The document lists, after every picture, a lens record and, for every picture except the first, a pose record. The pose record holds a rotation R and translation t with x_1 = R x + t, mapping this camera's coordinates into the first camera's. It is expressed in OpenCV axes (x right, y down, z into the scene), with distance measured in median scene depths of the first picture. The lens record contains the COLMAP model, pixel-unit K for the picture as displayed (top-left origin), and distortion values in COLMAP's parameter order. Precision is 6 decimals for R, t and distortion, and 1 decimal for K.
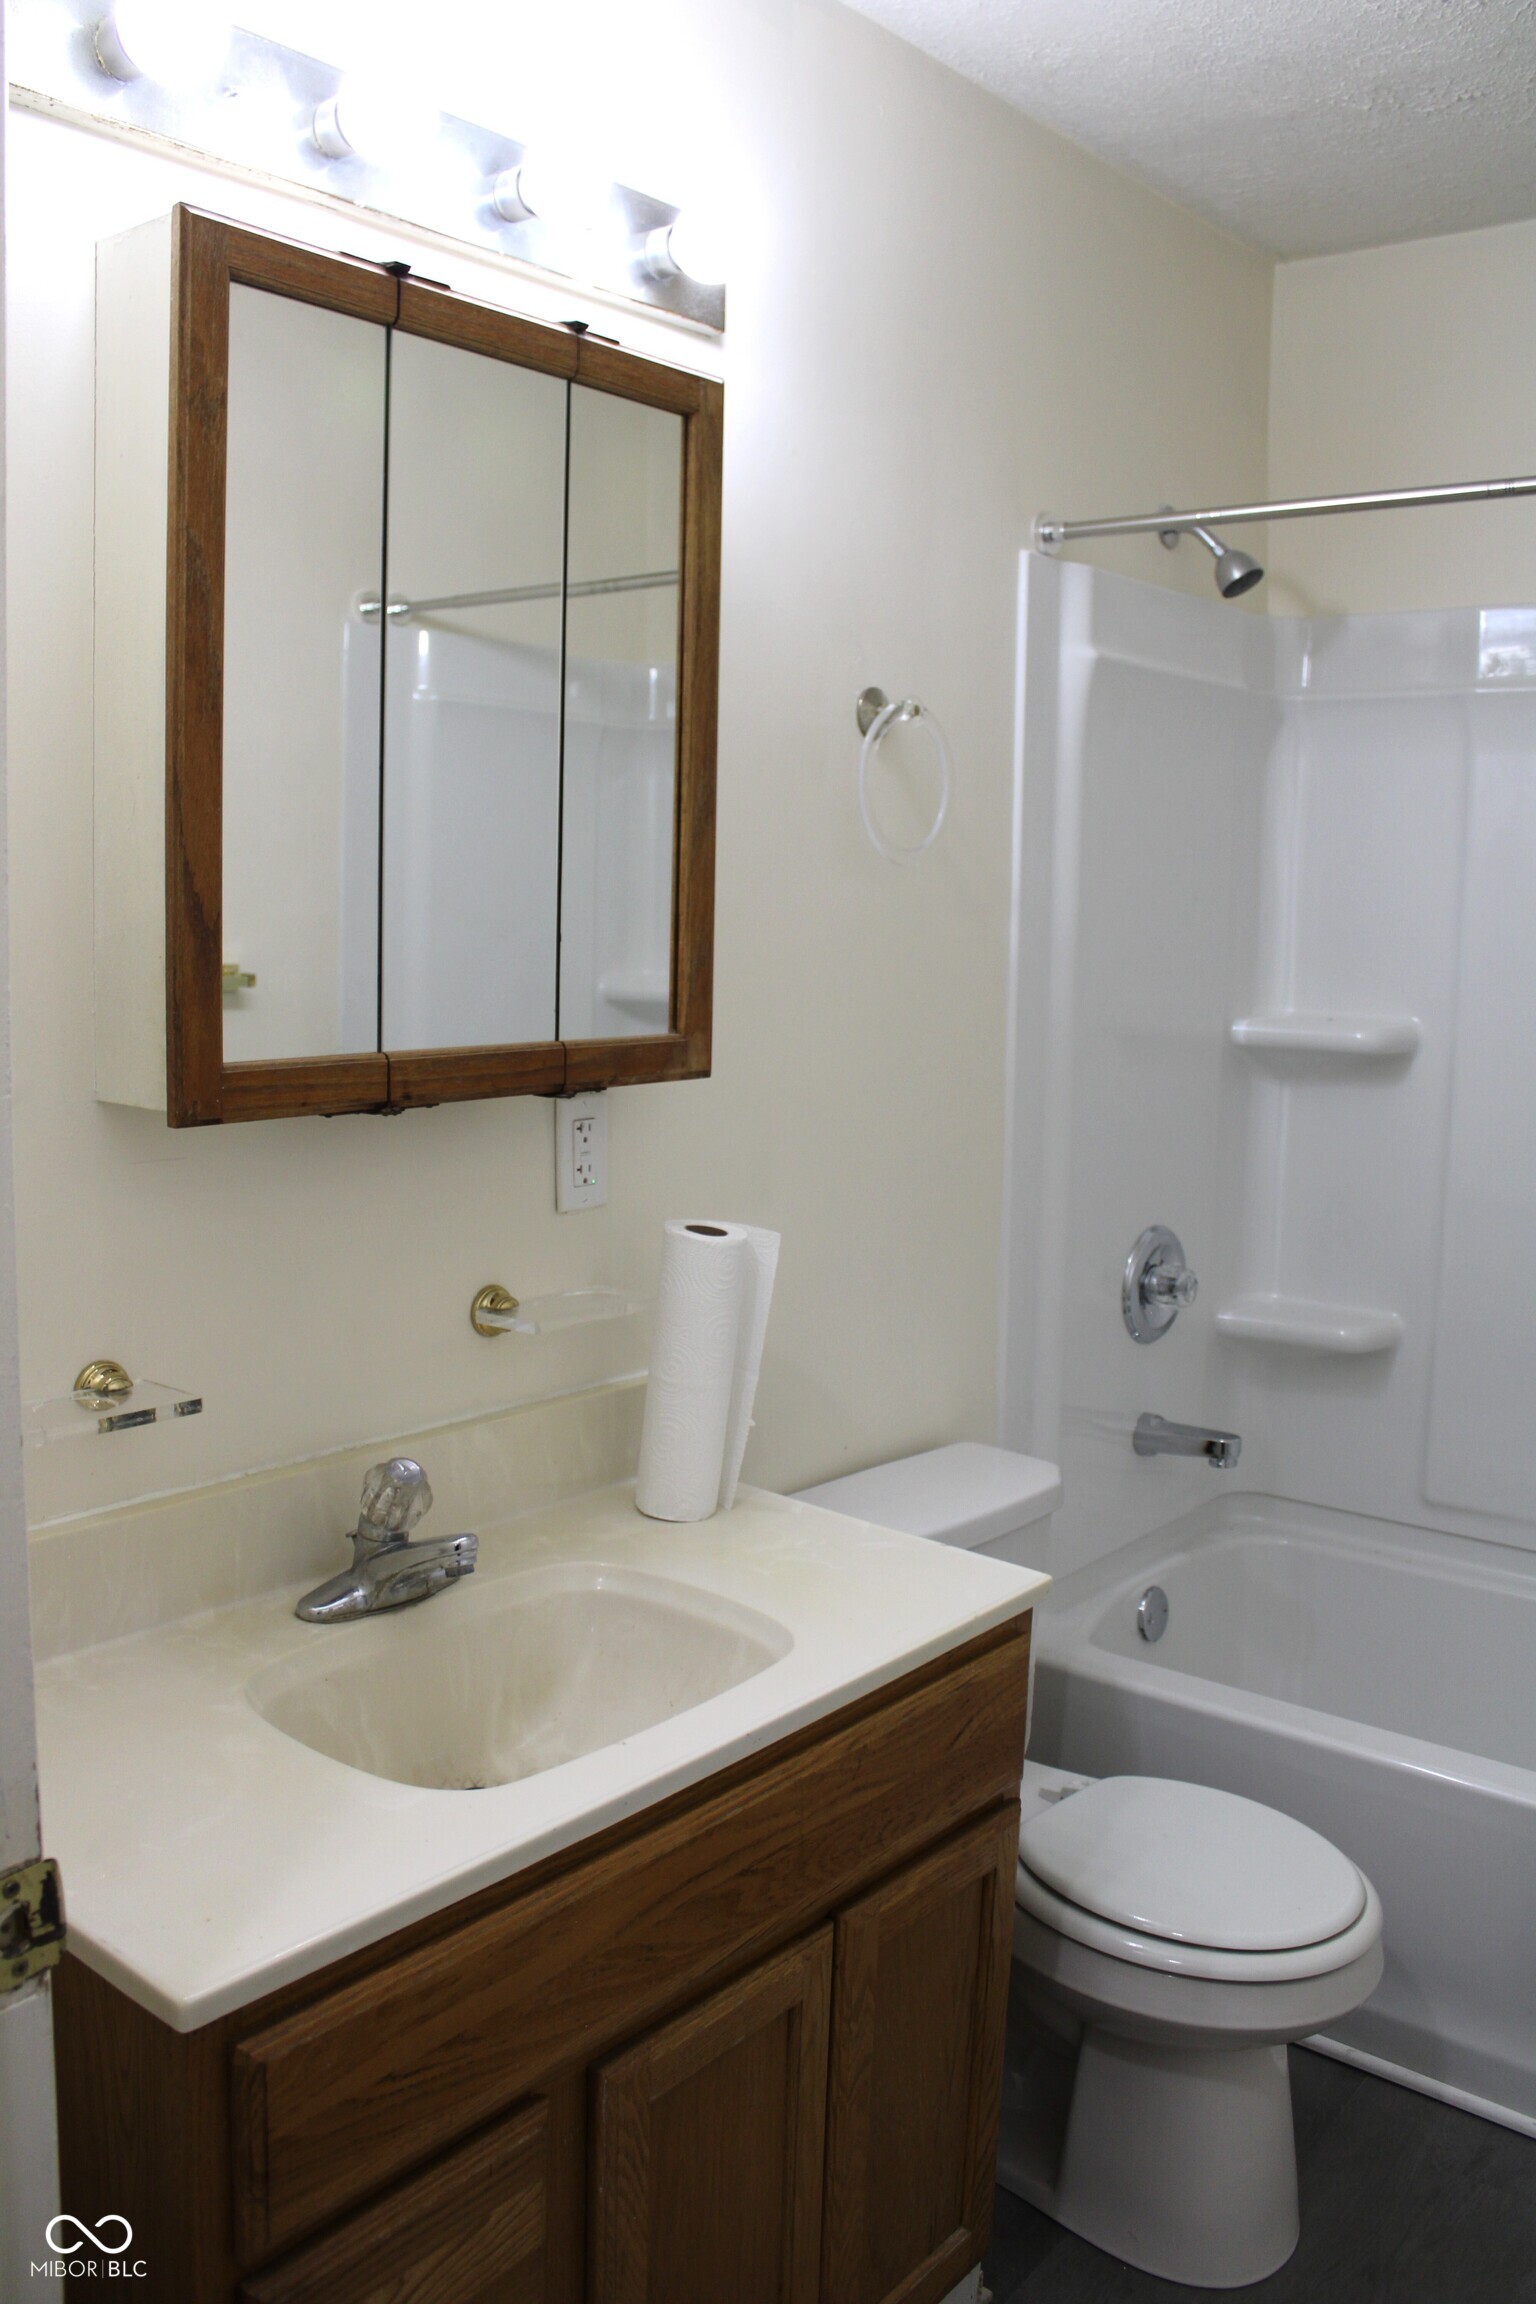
lens RADIAL K [[1930.4, 0, 760.1], [0, 1930.4, 1153.7], [0, 0, 1]] dist [-0.154135, 0.119984]
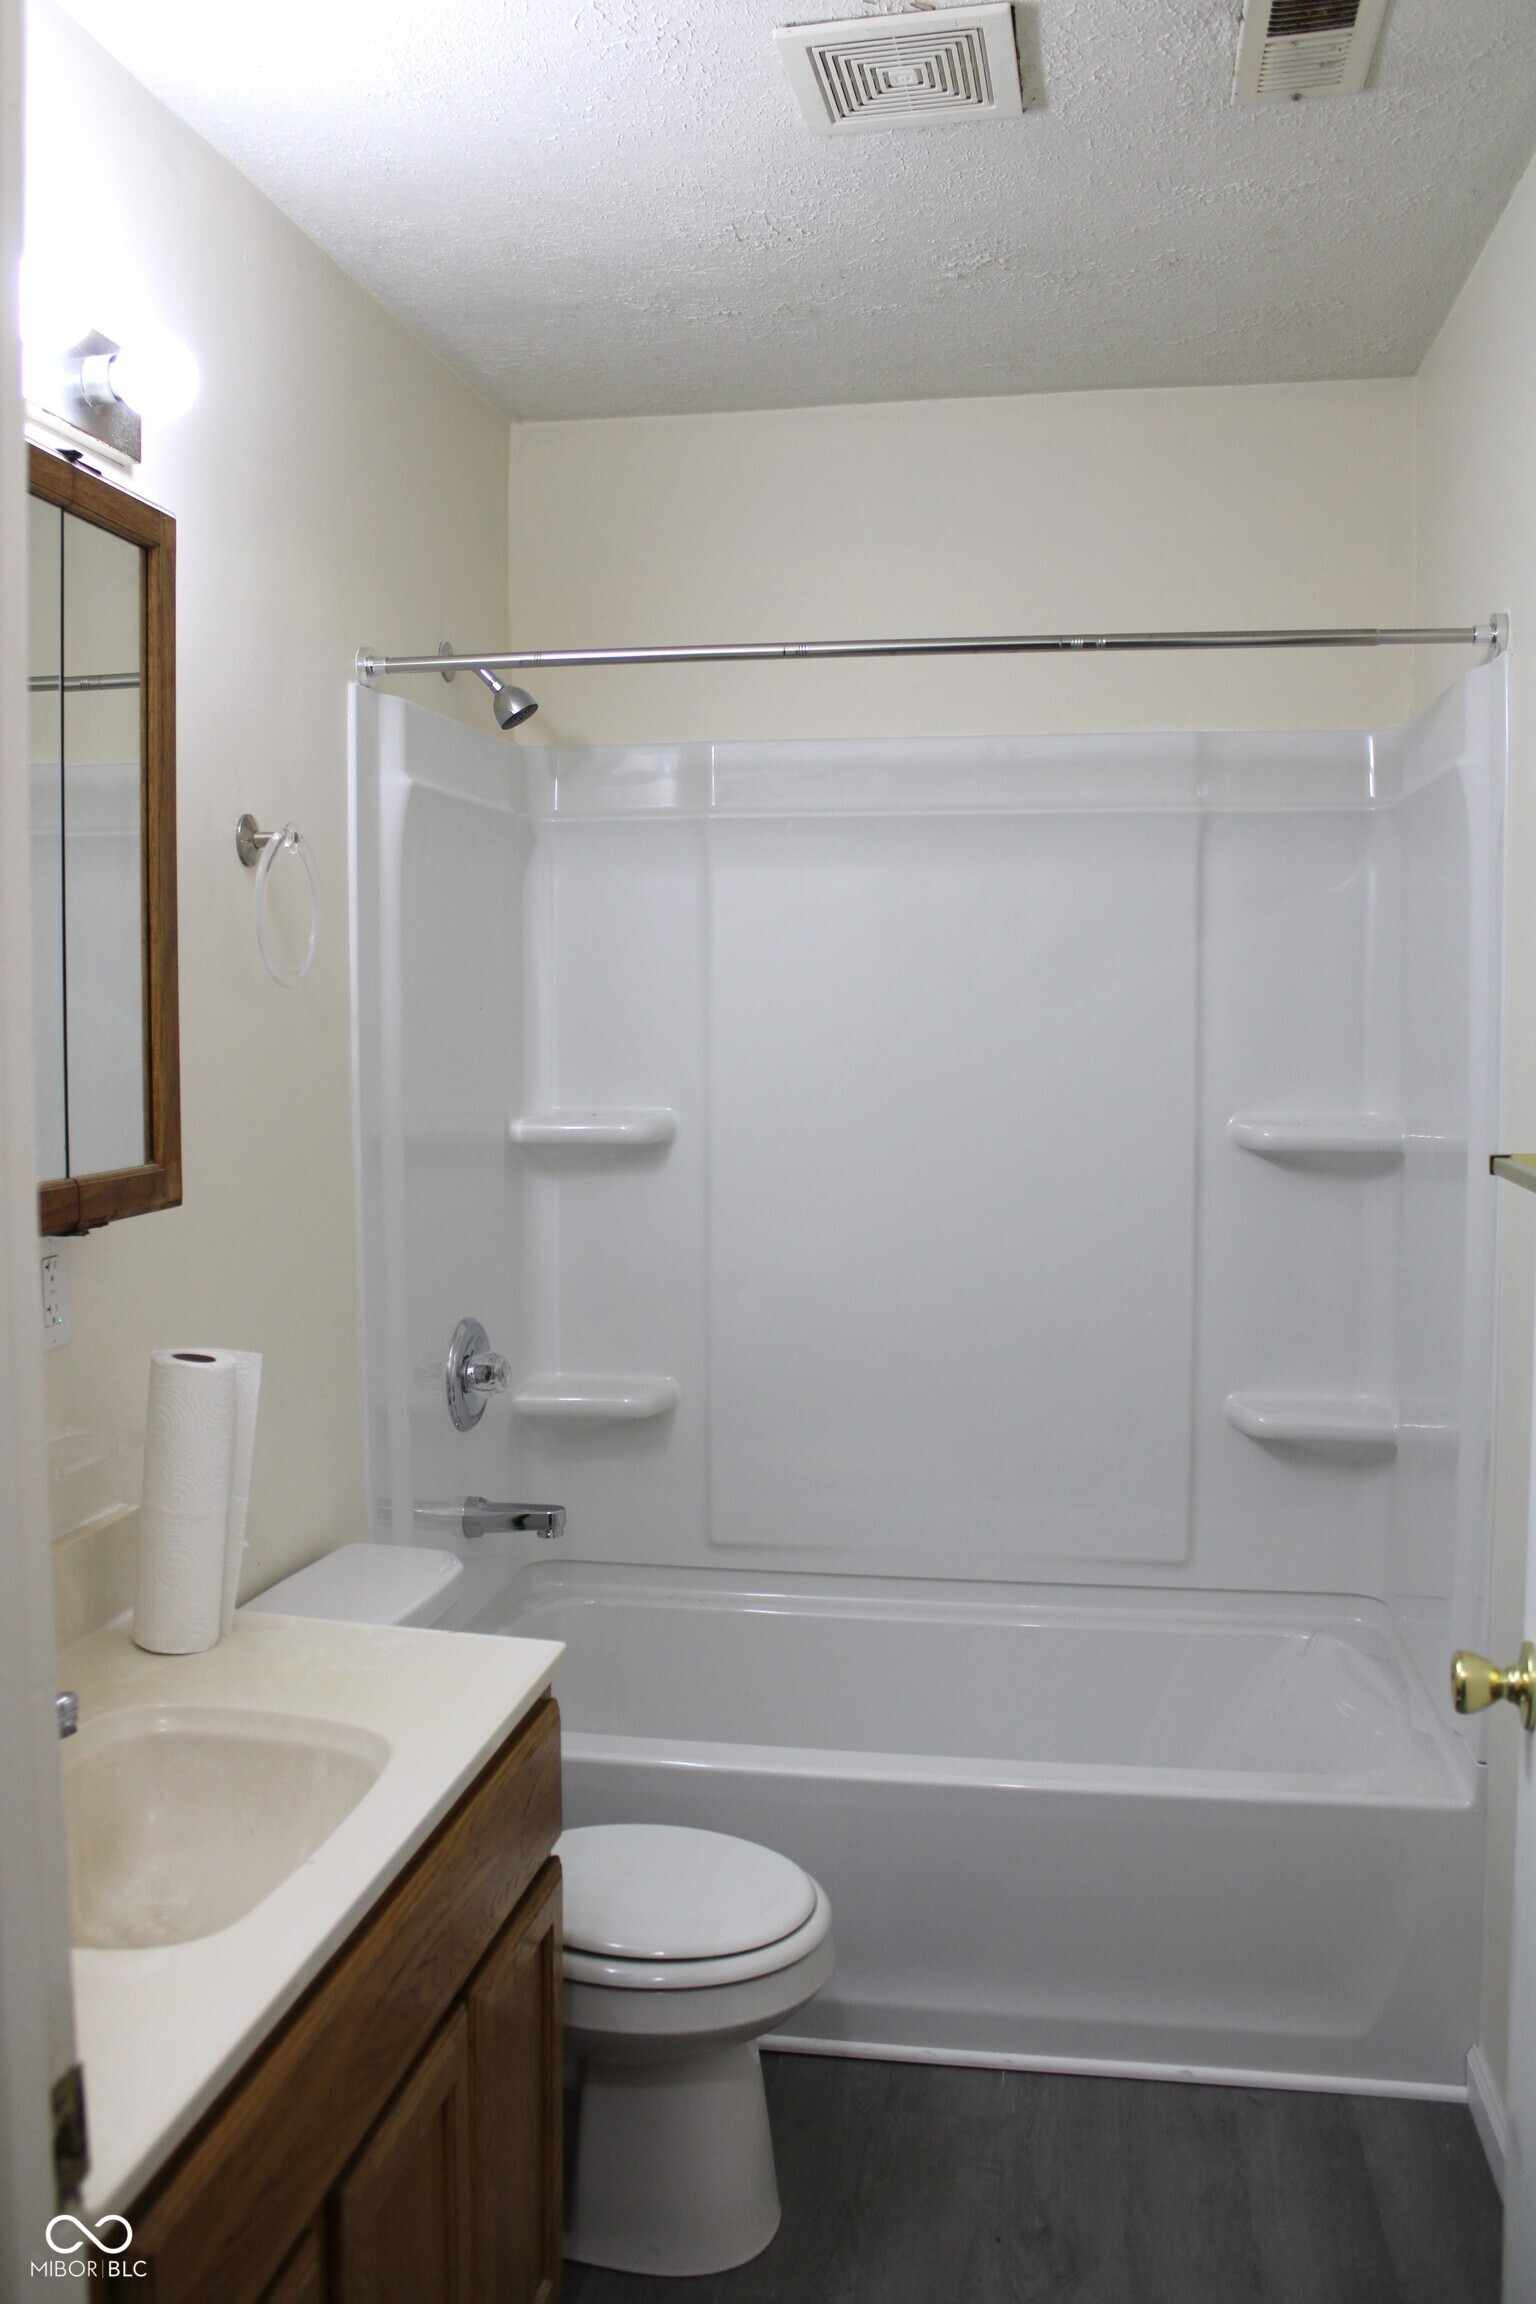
lens RADIAL K [[1930.4, 0, 778.8], [0, 1930.4, 1156.8], [0, 0, 1]] dist [-0.154135, 0.119984]
pose [[0.867606, -0.057446, 0.493923, -0.216744], [0.081269, 0.996330, -0.026875, -0.011534], [-0.490566, 0.063458, 0.869090, -0.010482]]
